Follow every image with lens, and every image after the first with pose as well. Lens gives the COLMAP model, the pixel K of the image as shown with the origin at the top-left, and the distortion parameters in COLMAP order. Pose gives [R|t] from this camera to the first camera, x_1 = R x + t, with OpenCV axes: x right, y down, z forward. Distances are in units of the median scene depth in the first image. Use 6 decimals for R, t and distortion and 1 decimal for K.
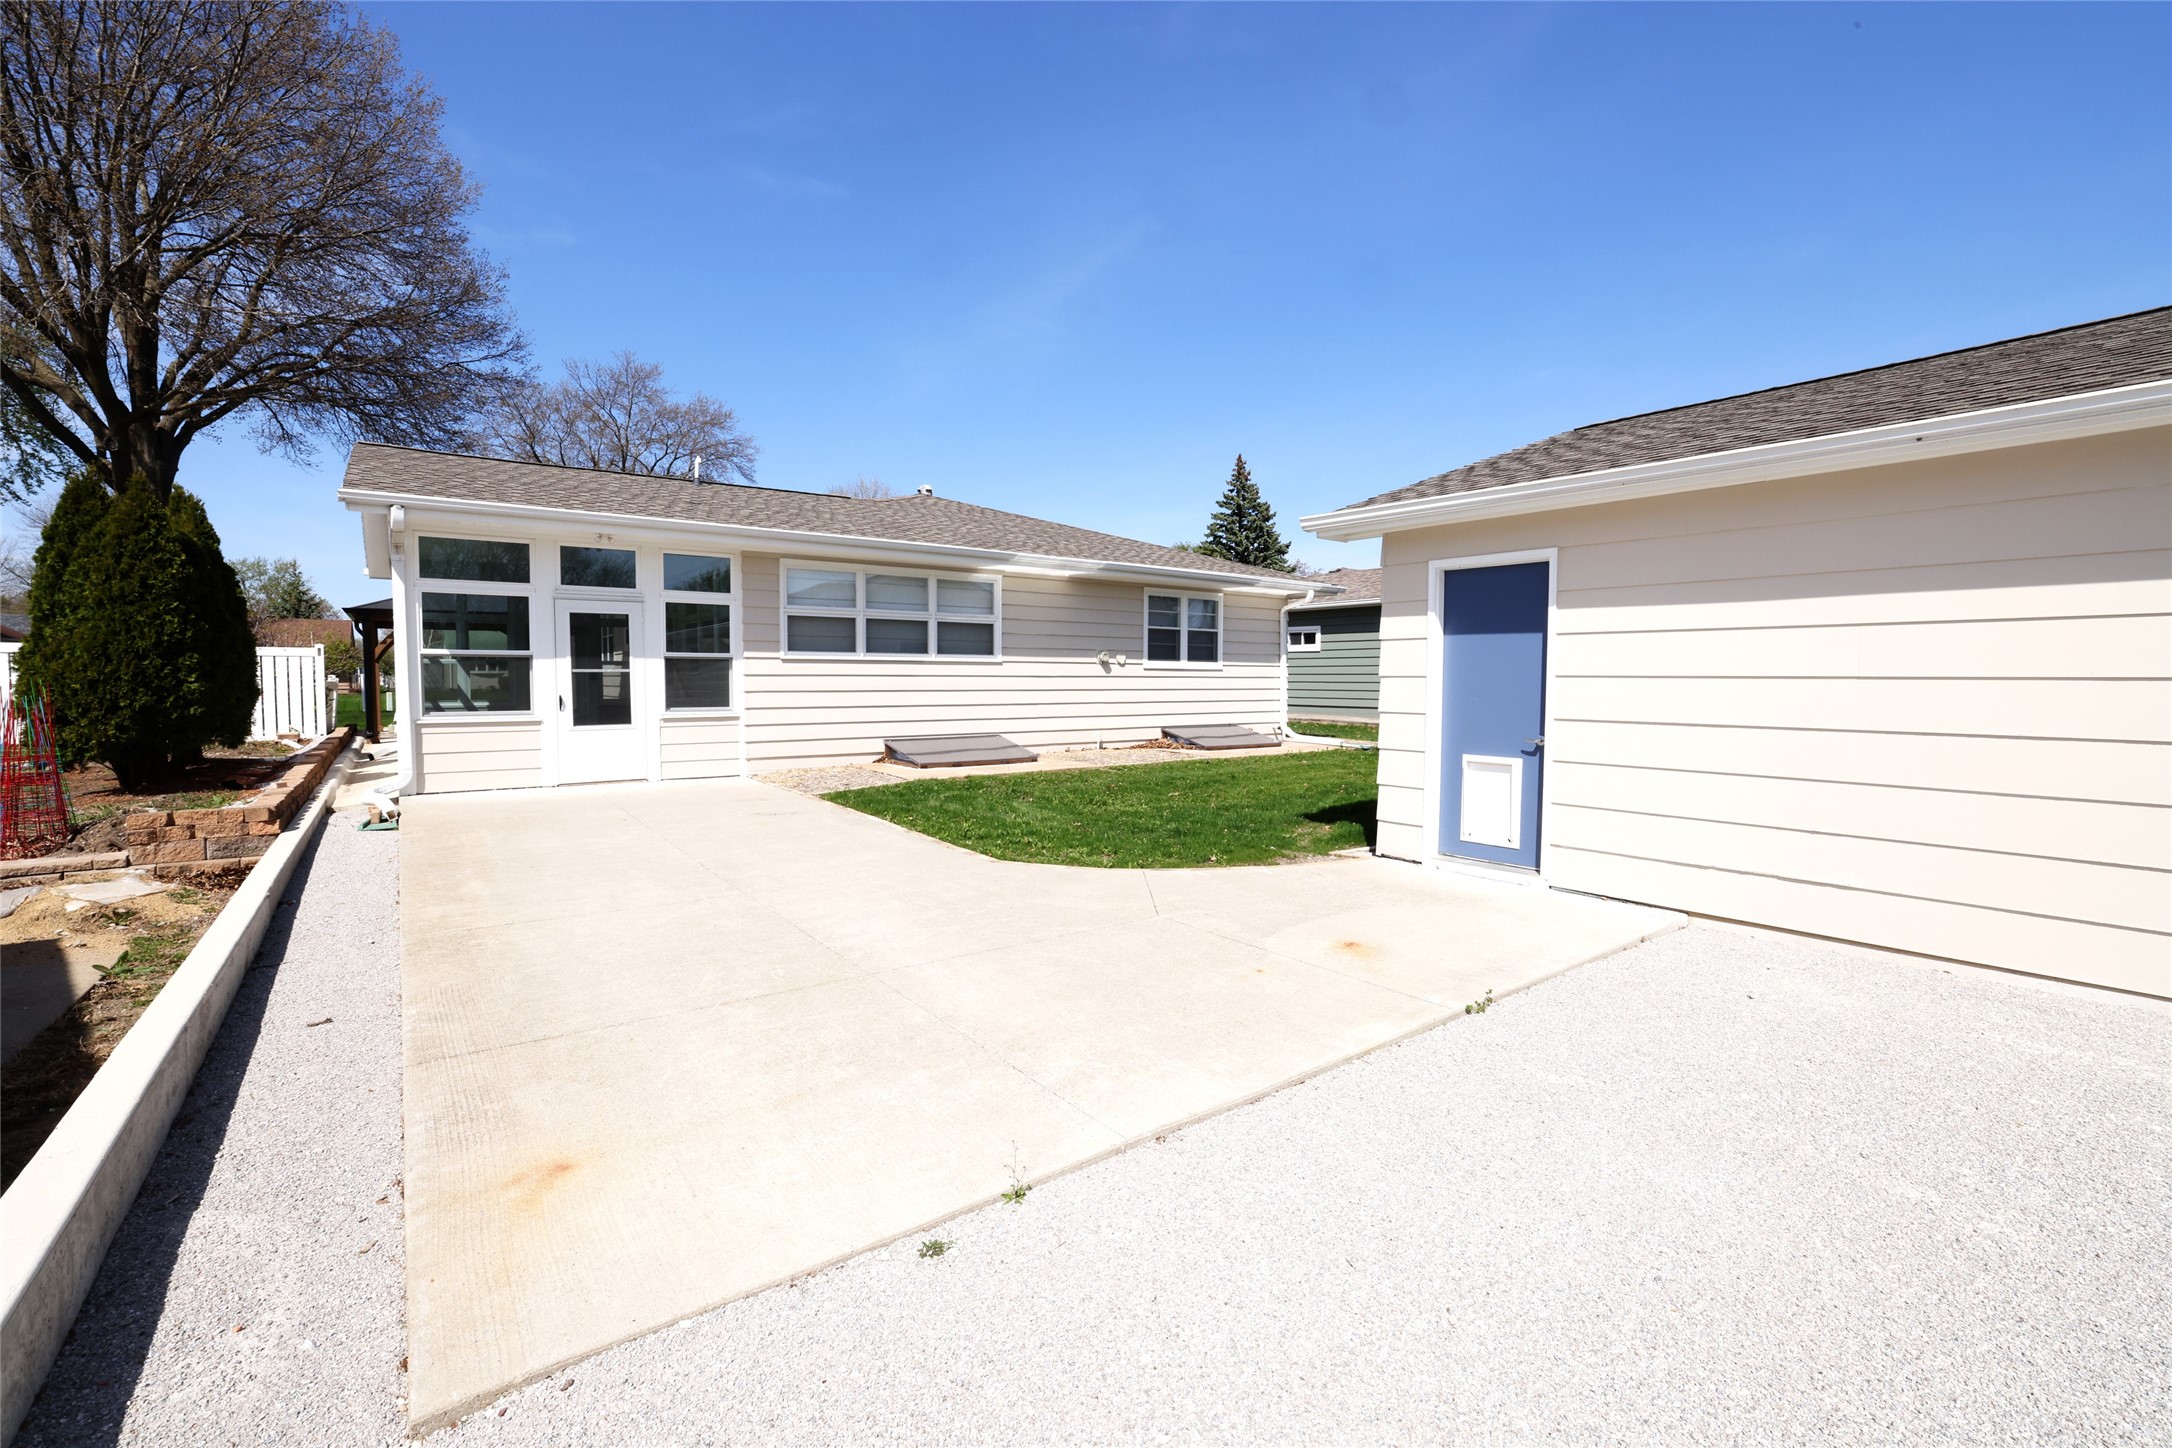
lens RADIAL K [[897.7, 0, 1086.0], [0, 897.7, 724.0], [0, 0, 1]] dist [-0.020030, 0.000380]
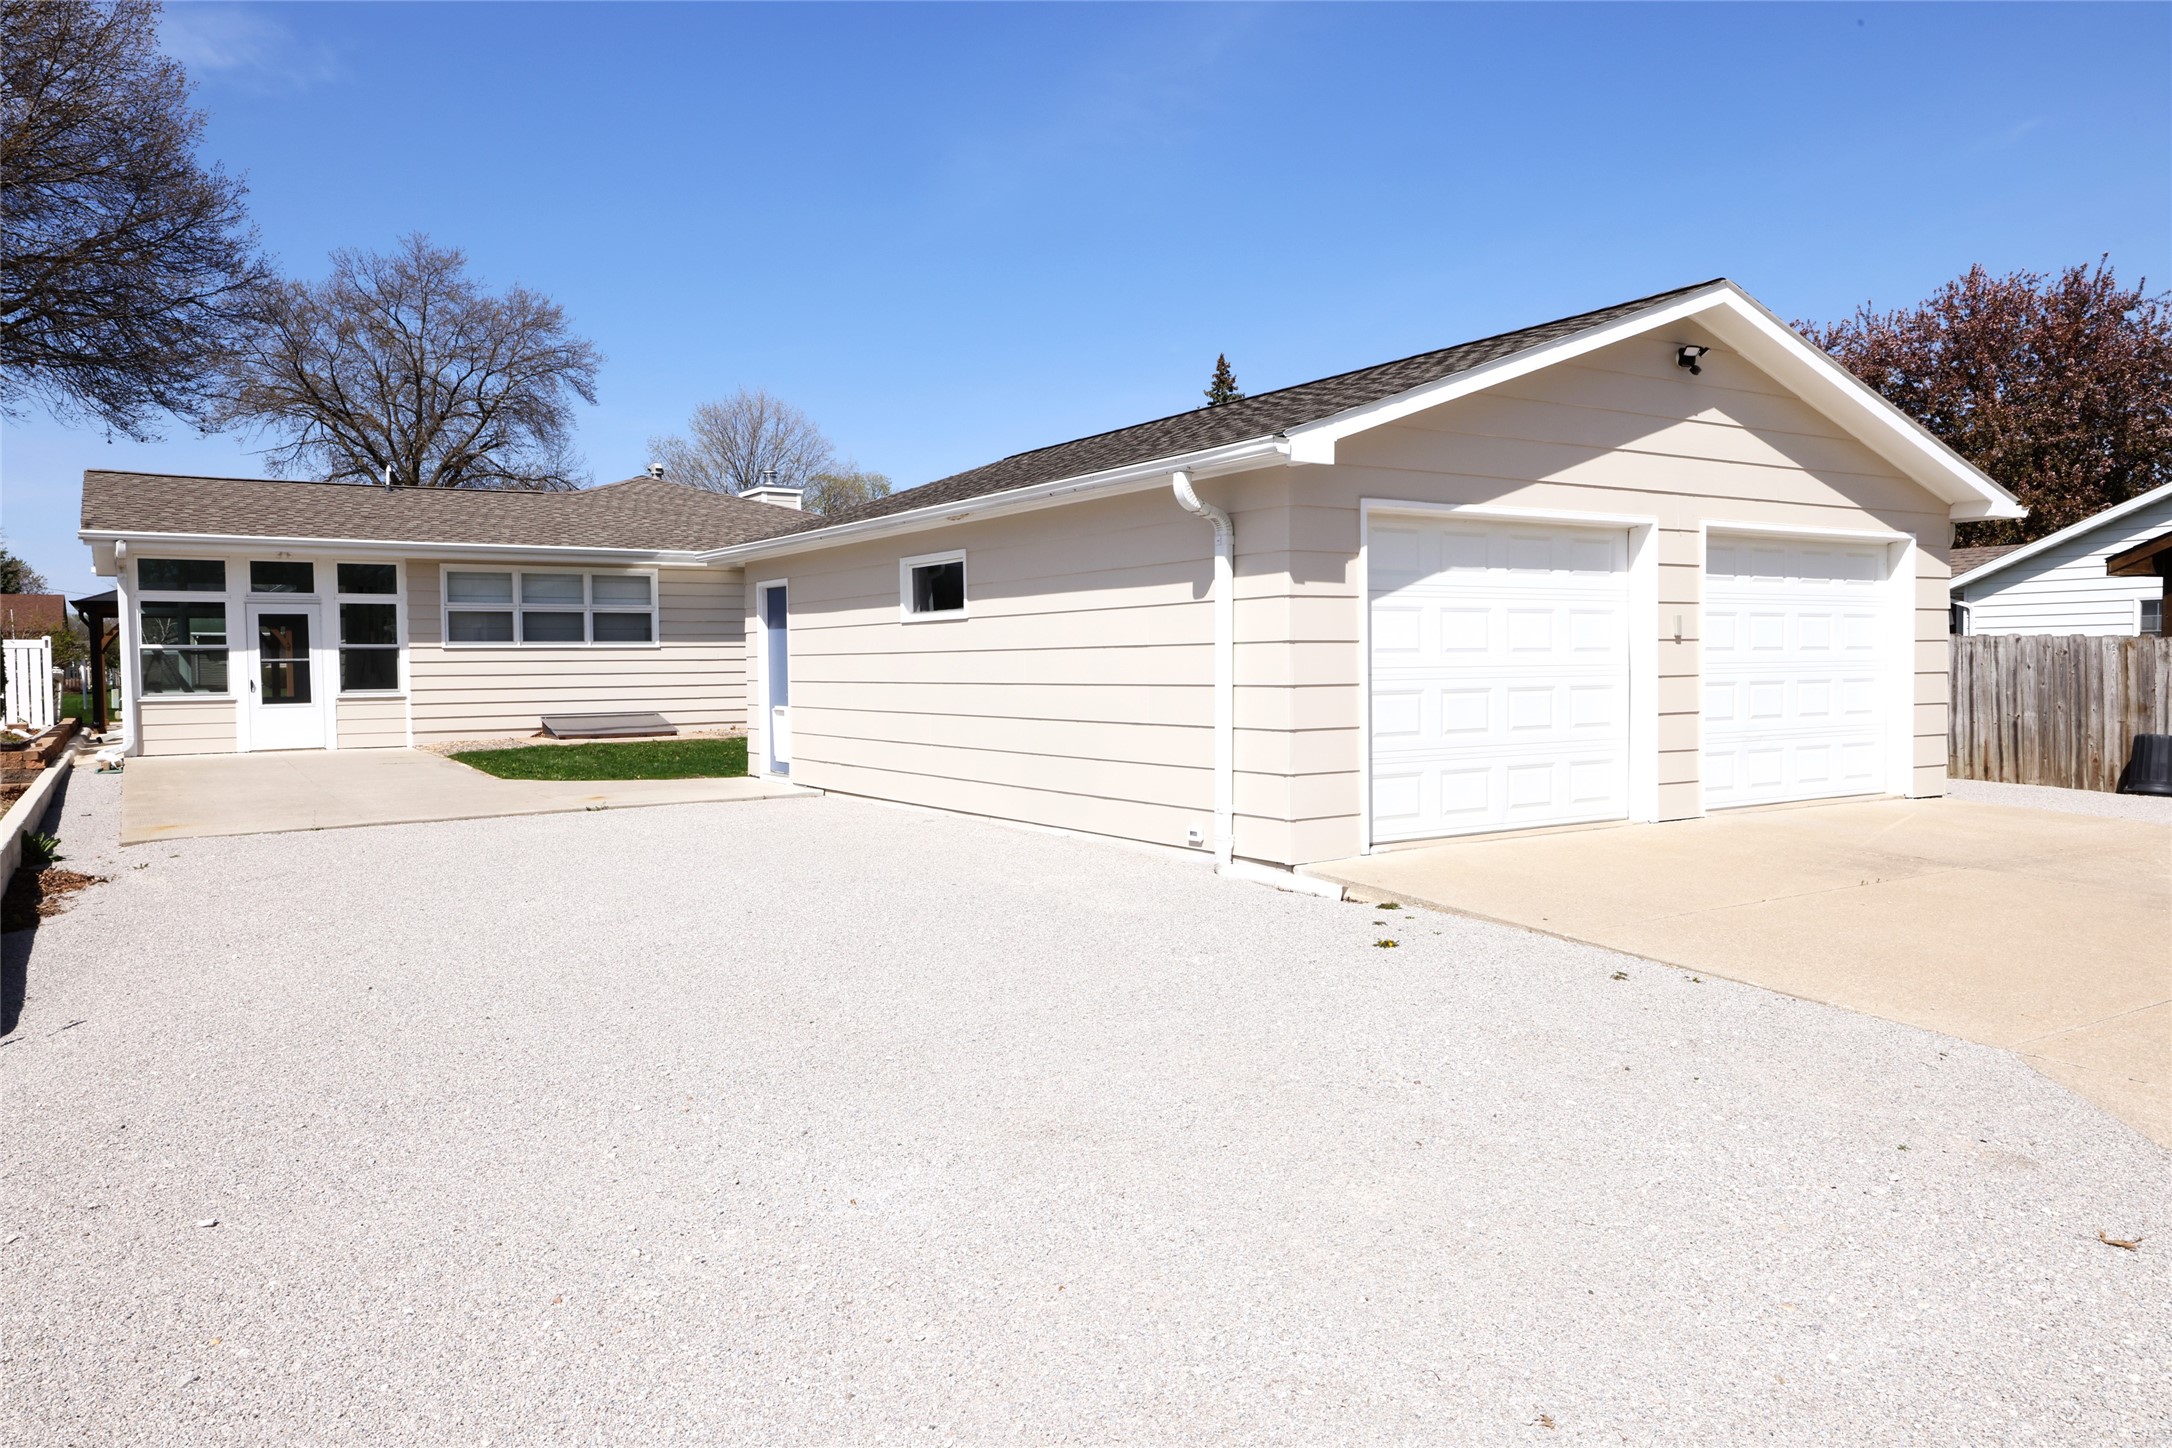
lens RADIAL K [[1455.8, 0, 1086.0], [0, 1455.8, 724.0], [0, 0, 1]] dist [0.039833, -0.001122]
pose [[0.996336, -0.009550, -0.084990, 0.635988], [0.008830, 0.999922, -0.008849, 0.049512], [0.085068, 0.008066, 0.996343, -0.812641]]
